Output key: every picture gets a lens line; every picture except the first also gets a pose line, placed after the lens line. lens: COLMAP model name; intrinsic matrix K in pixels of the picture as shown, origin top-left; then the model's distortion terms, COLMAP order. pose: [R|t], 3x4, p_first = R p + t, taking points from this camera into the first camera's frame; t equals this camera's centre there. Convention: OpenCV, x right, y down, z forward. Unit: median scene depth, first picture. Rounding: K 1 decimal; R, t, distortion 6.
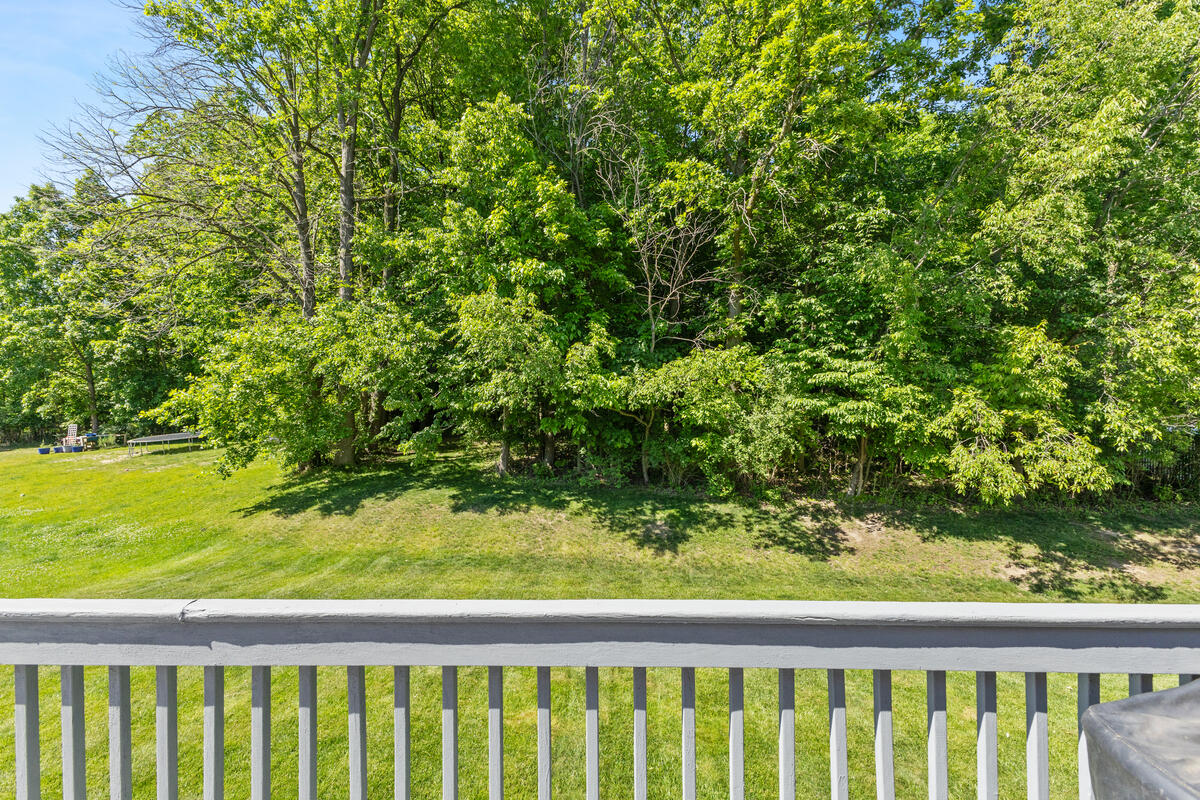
lens RADIAL K [[518.4, 0, 602.1], [0, 518.4, 401.2], [0, 0, 1]] dist [0.010104, -0.001684]
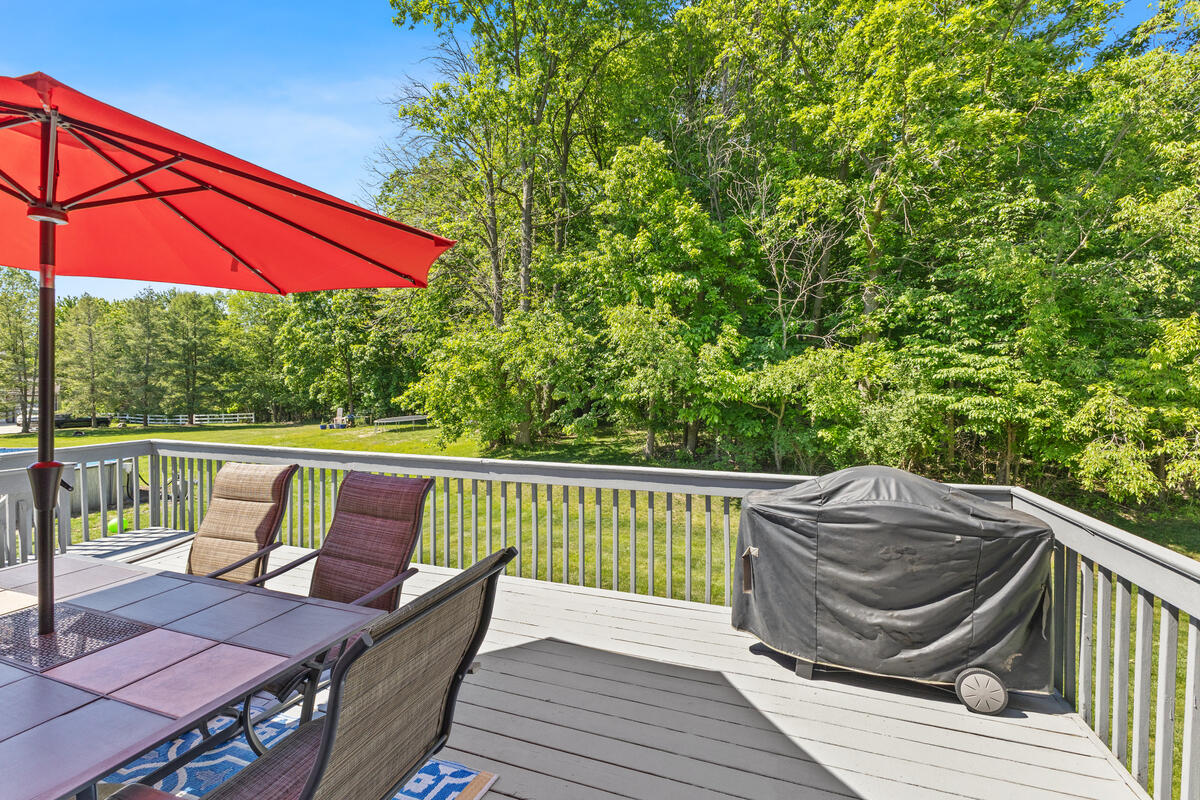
lens RADIAL K [[518.4, 0, 602.4], [0, 518.4, 403.0], [0, 0, 1]] dist [0.010104, -0.001684]
pose [[0.953624, 0.015158, -0.300619, 0.070674], [-0.010184, 0.999784, 0.018105, 0.001722], [0.300829, -0.014204, 0.953572, -0.156634]]
